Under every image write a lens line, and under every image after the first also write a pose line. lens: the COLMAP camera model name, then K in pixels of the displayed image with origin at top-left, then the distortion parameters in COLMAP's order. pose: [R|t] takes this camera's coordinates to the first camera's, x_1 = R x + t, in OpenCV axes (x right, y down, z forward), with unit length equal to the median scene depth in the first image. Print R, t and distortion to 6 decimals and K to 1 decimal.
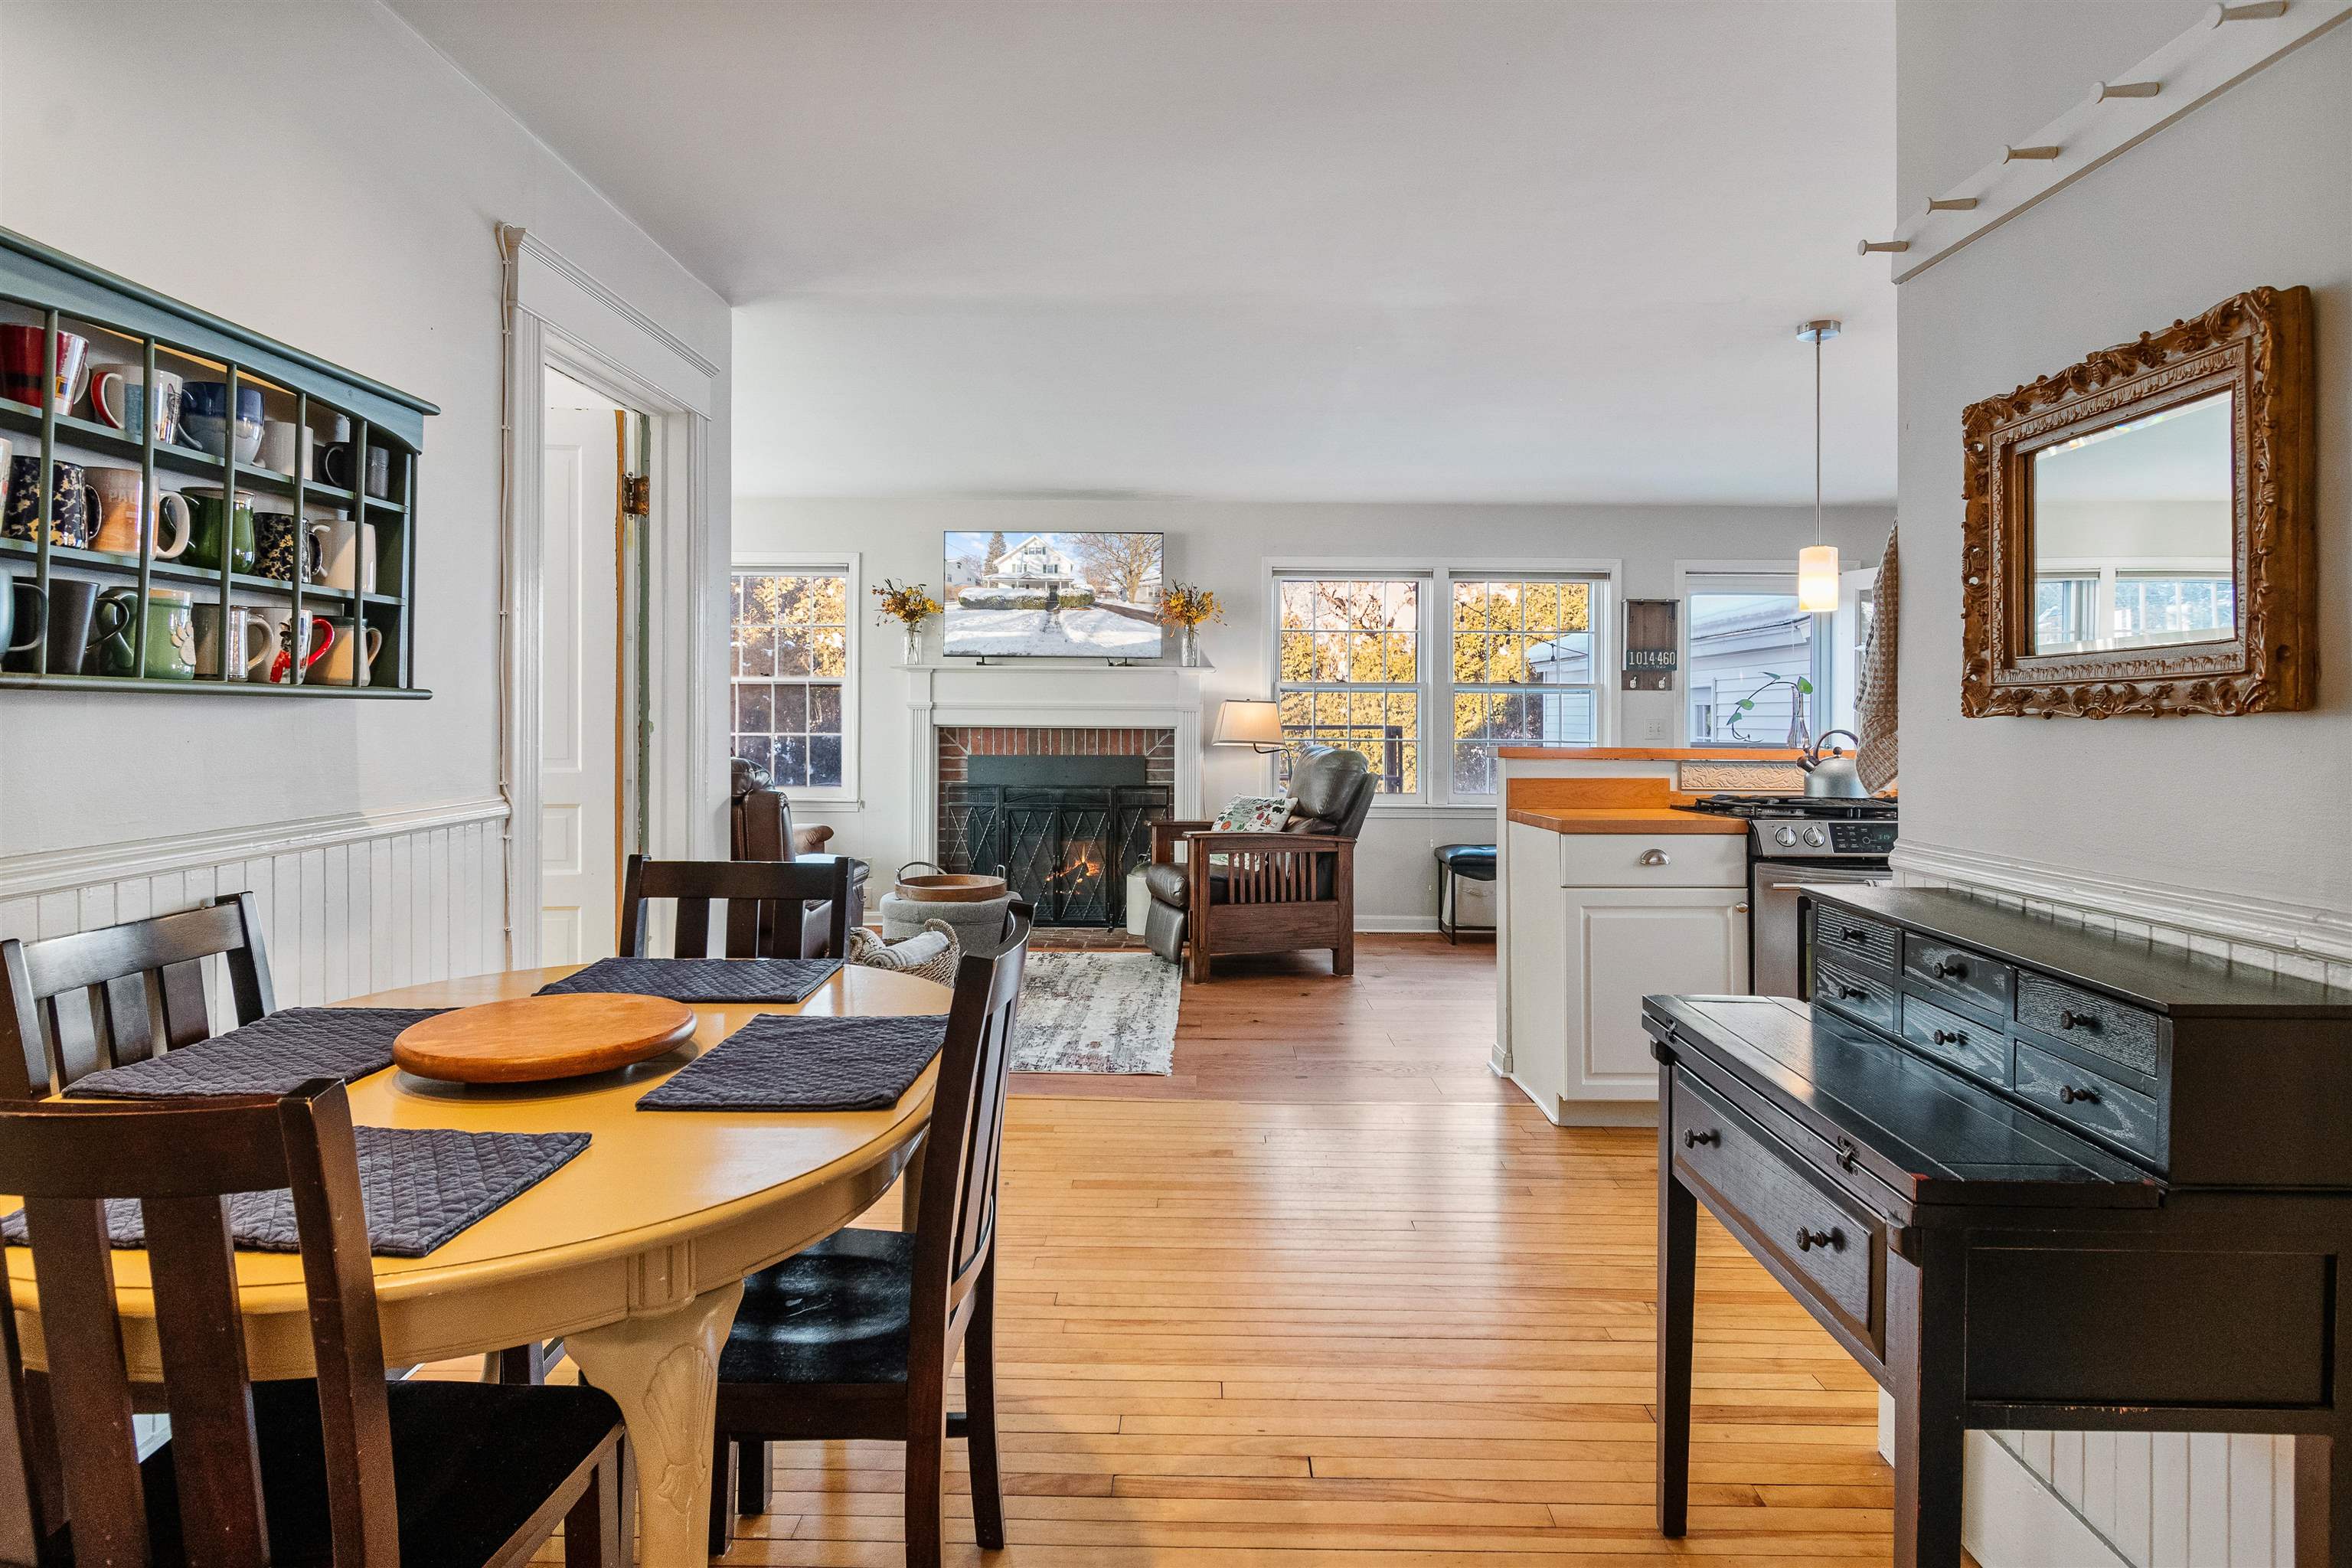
lens RADIAL K [[1328.8, 0, 1197.2], [0, 1328.8, 750.9], [0, 0, 1]] dist [0.004952, 0.000036]
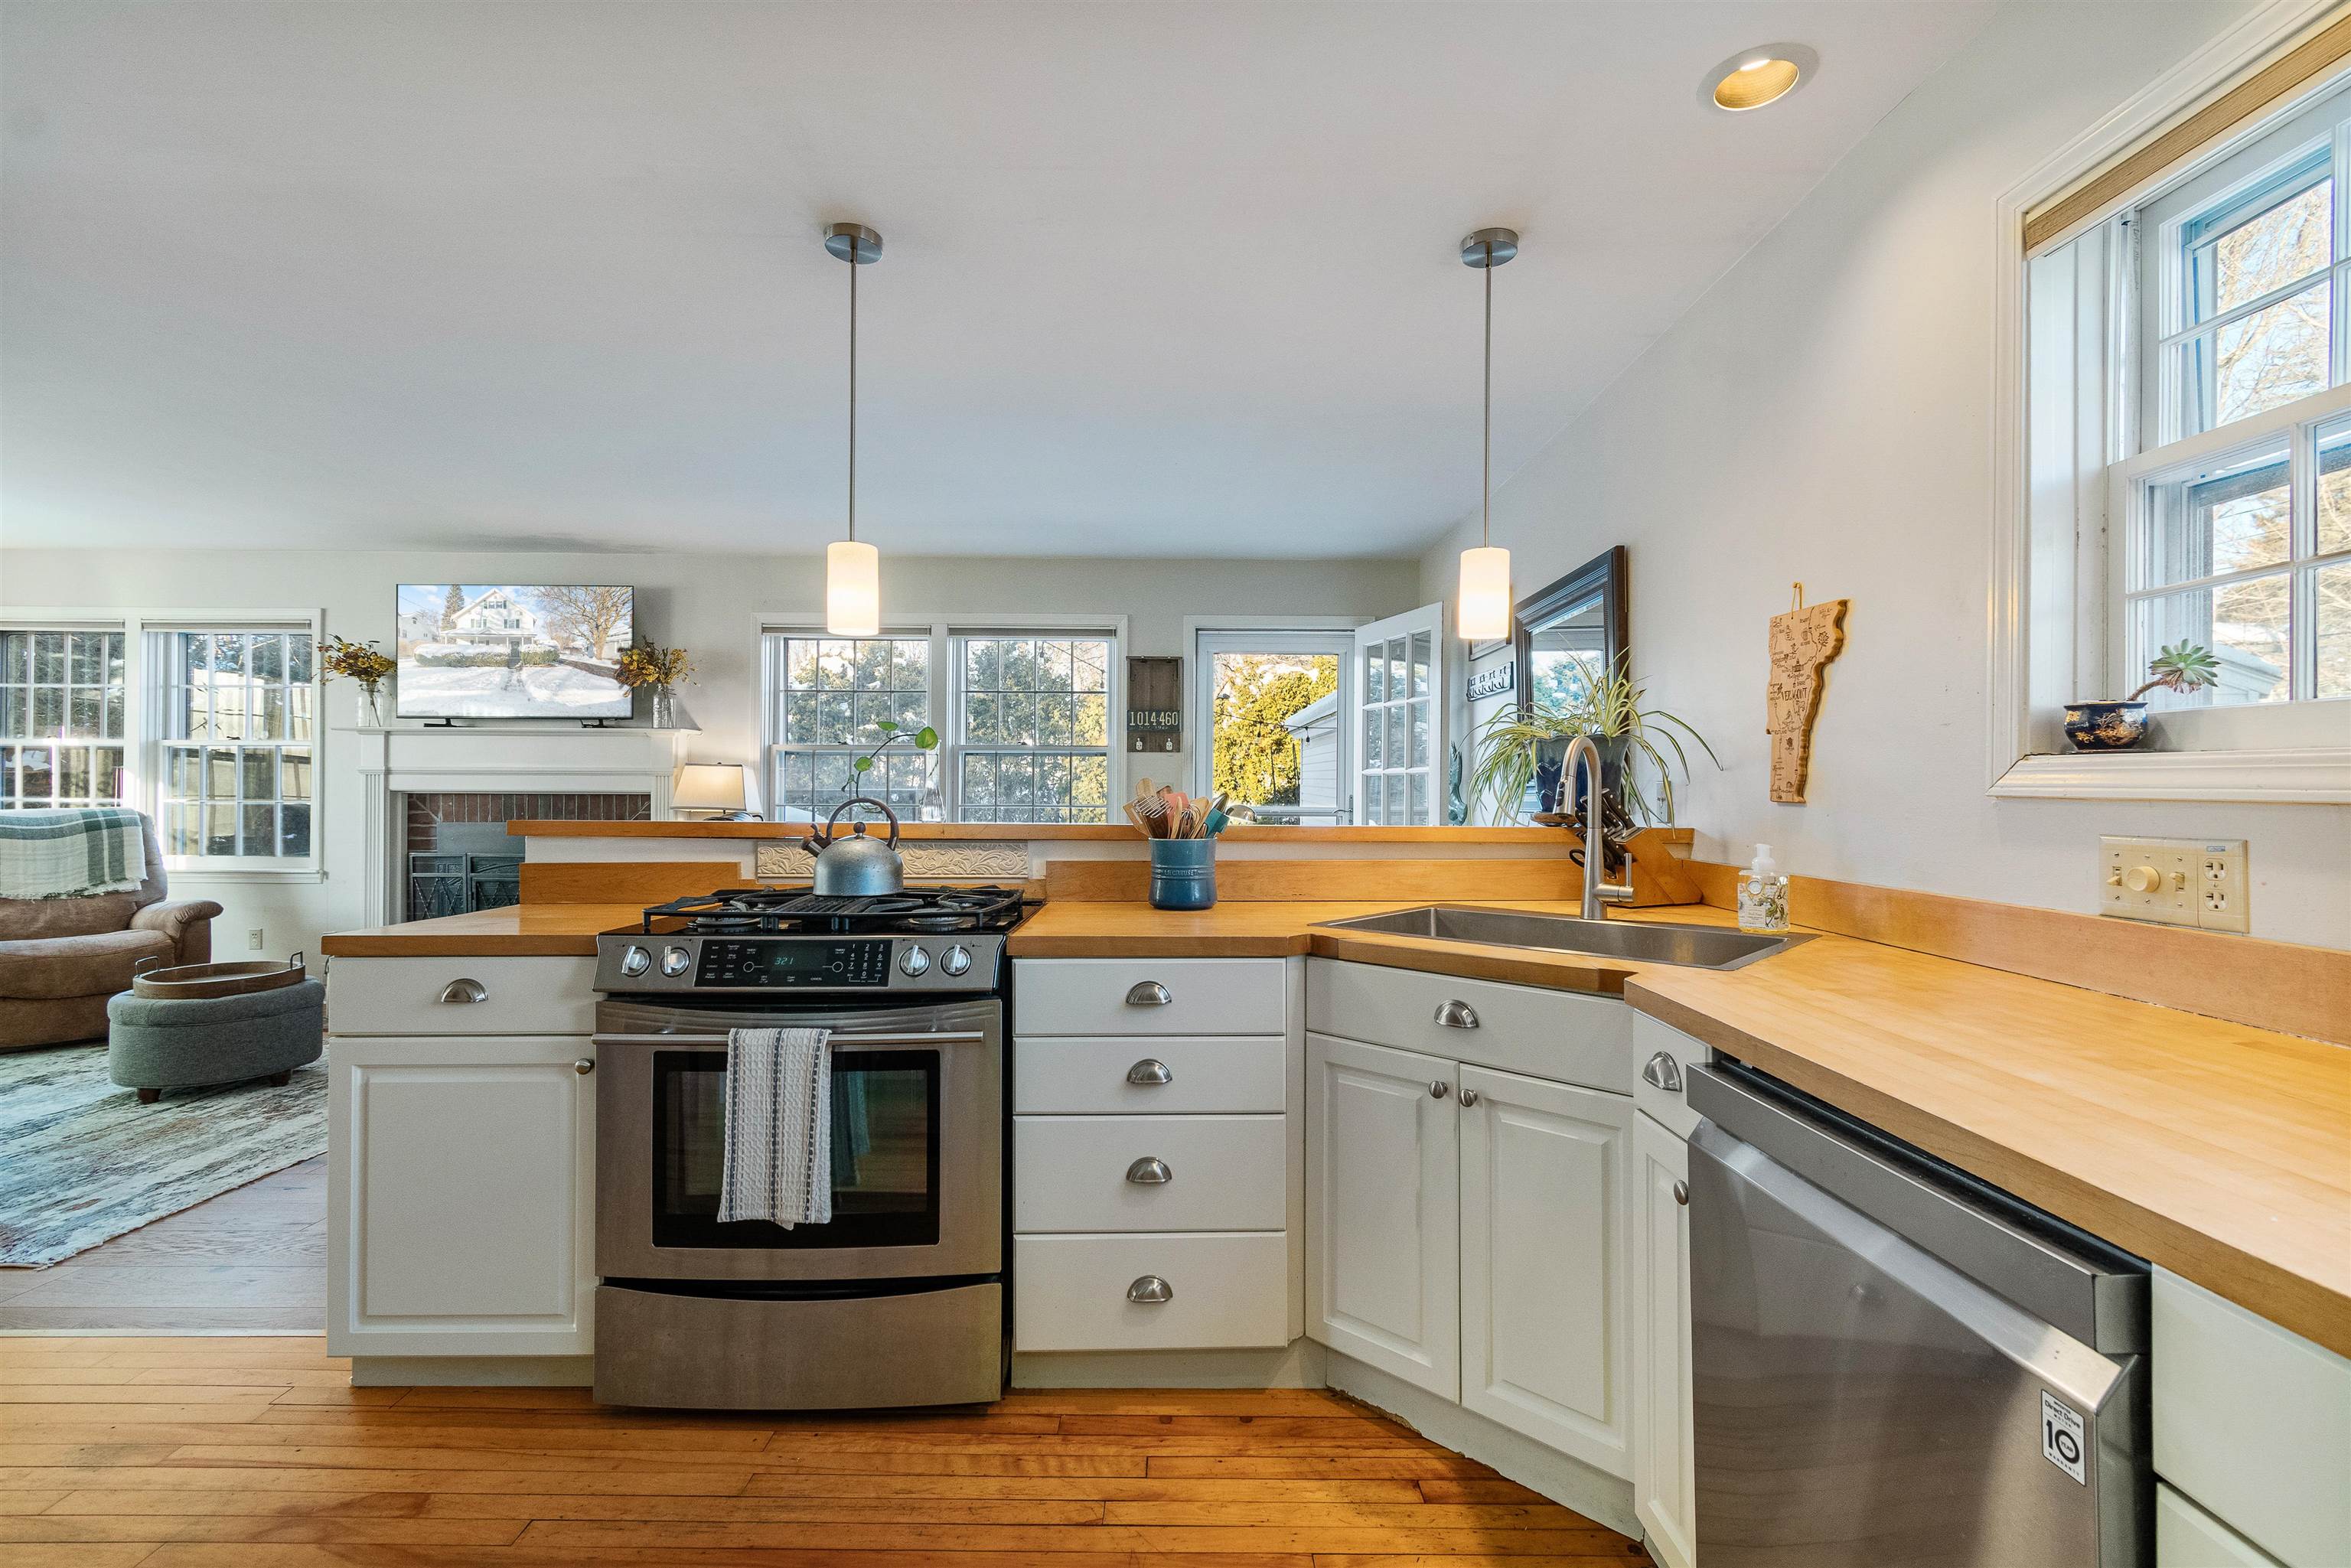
lens RADIAL K [[1084.8, 0, 1214.1], [0, 1084.8, 781.8], [0, 0, 1]] dist [-0.000274, -0.000603]
pose [[0.999862, -0.002409, 0.016438, 0.369195], [0.002797, 0.999716, -0.023662, -0.006122], [-0.016377, 0.023704, 0.999585, 0.228394]]
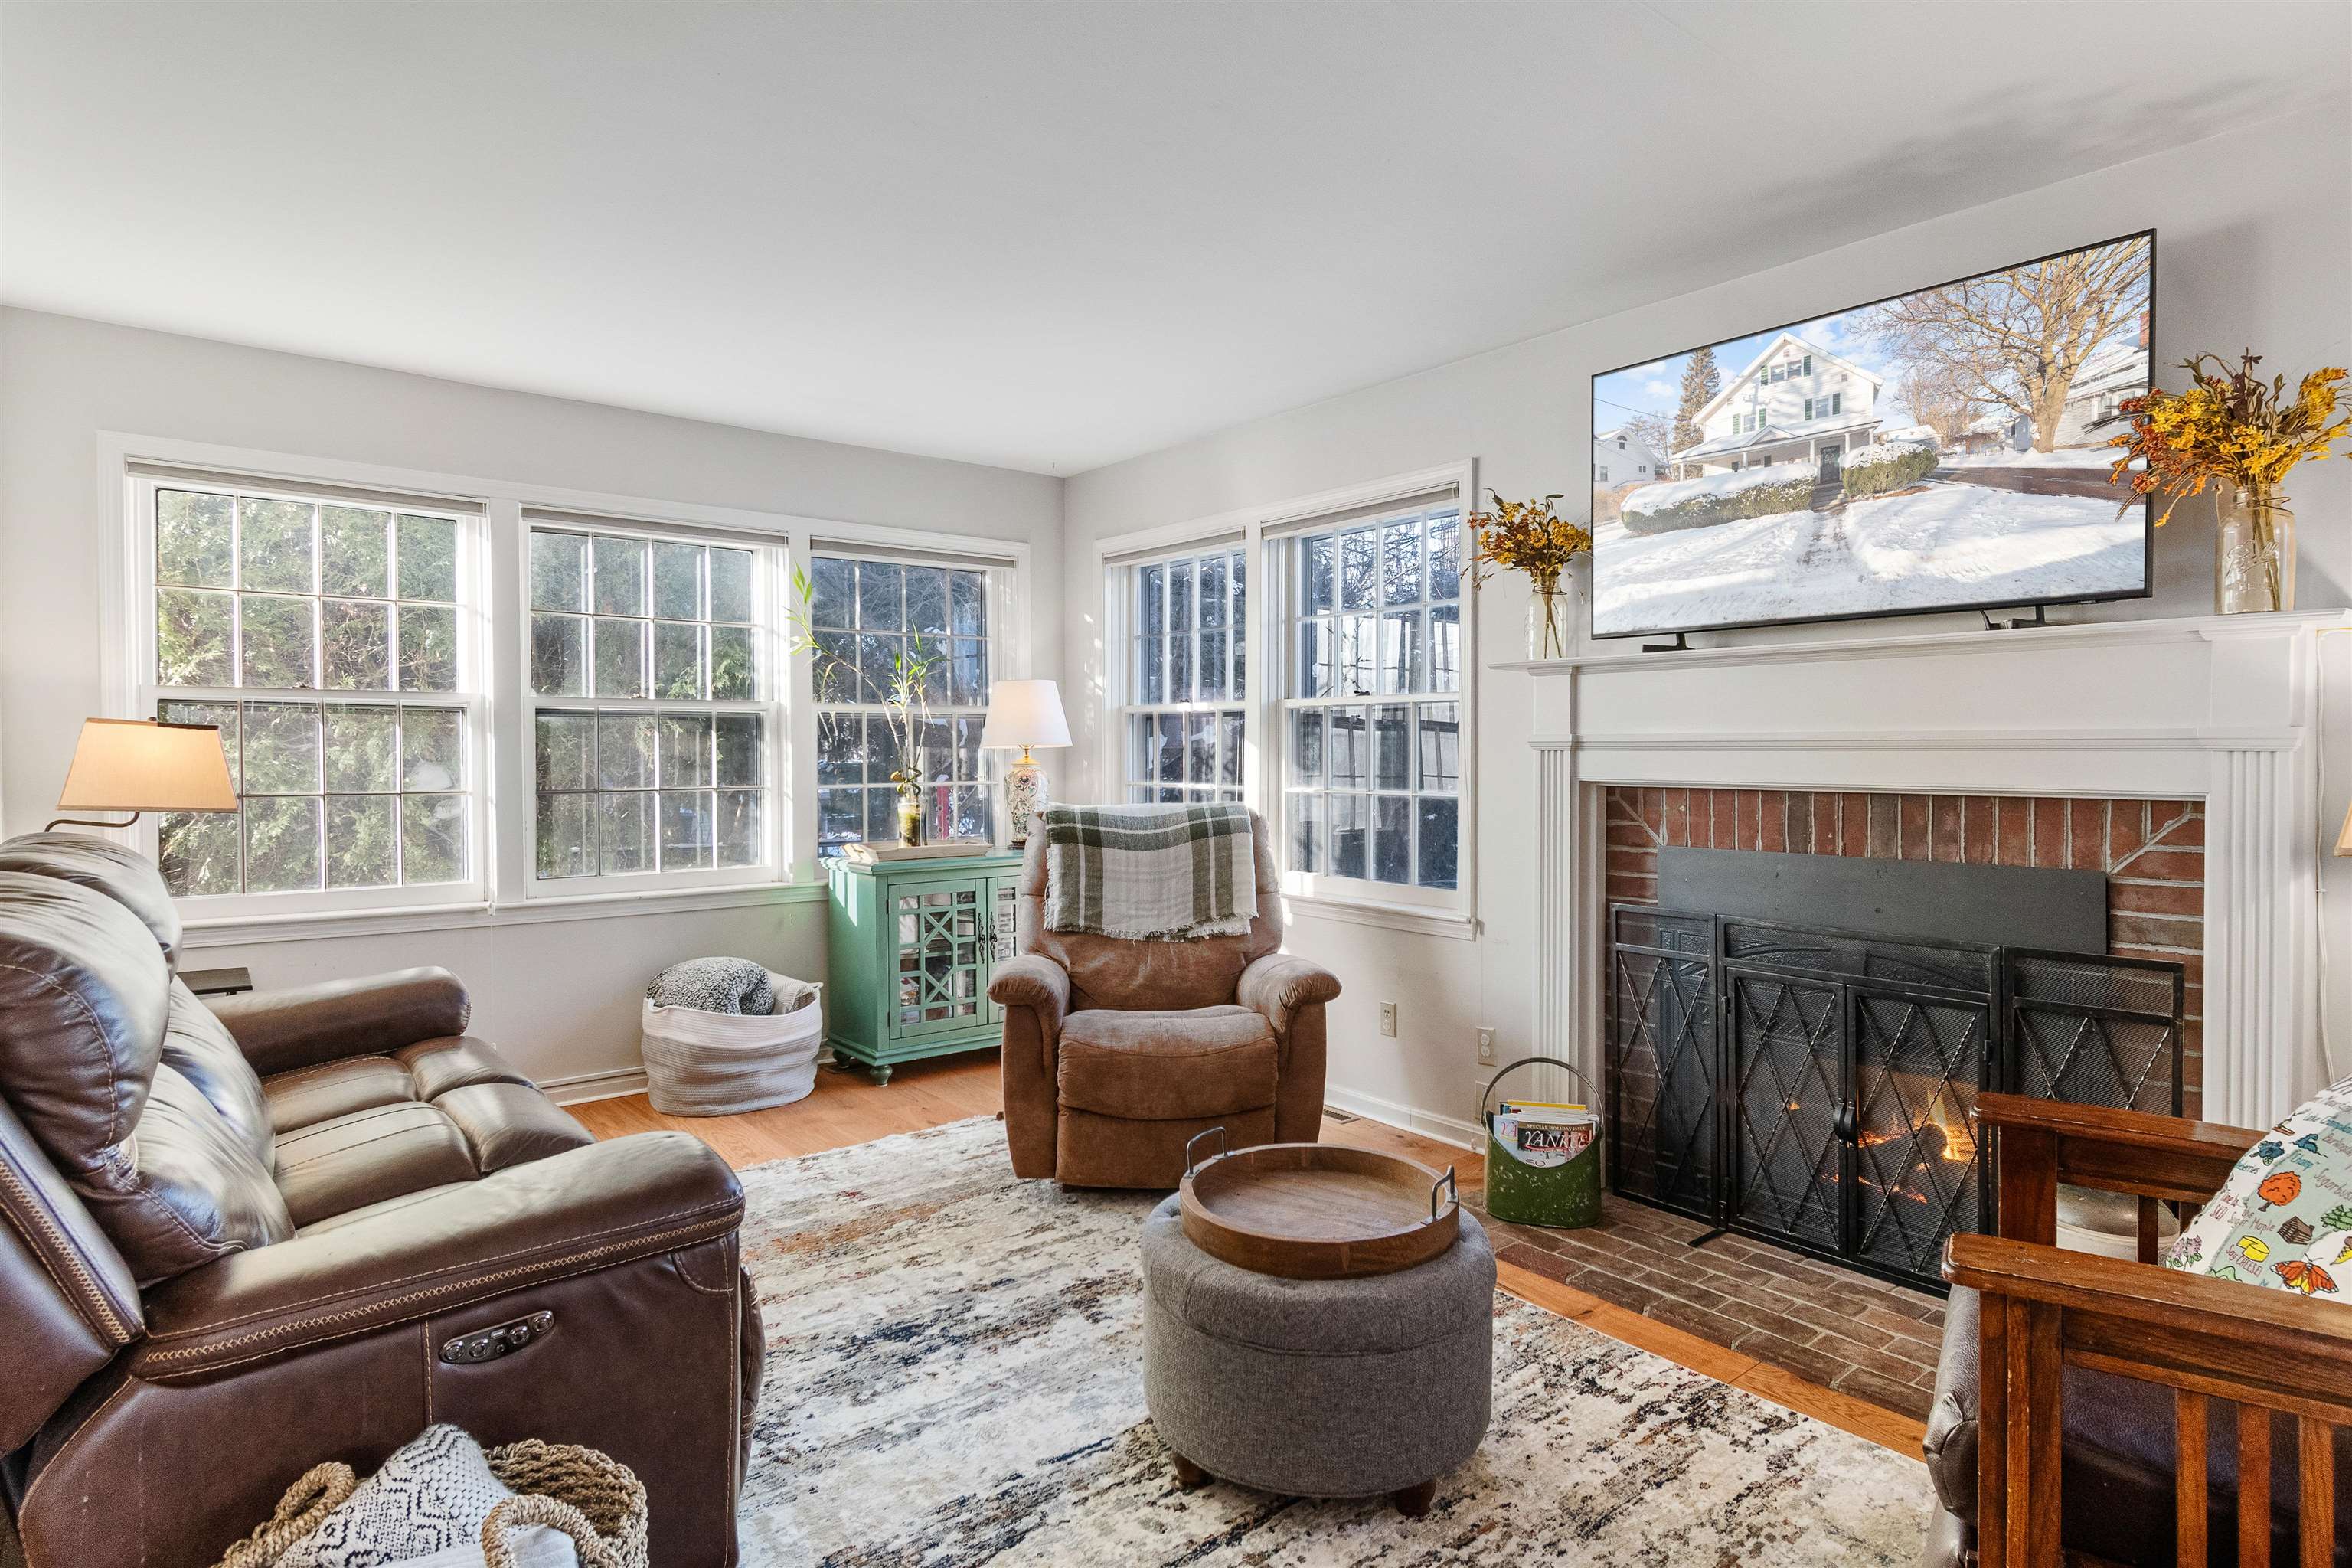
lens RADIAL K [[1261.0, 0, 1197.2], [0, 1261.0, 781.8], [0, 0, 1]] dist [-0.000206, 0.000089]
pose [[0.643096, 0.012760, -0.765680, 0.065210], [-0.011349, 0.999910, 0.007132, -0.021399], [0.765702, 0.004103, 0.643183, 0.596826]]
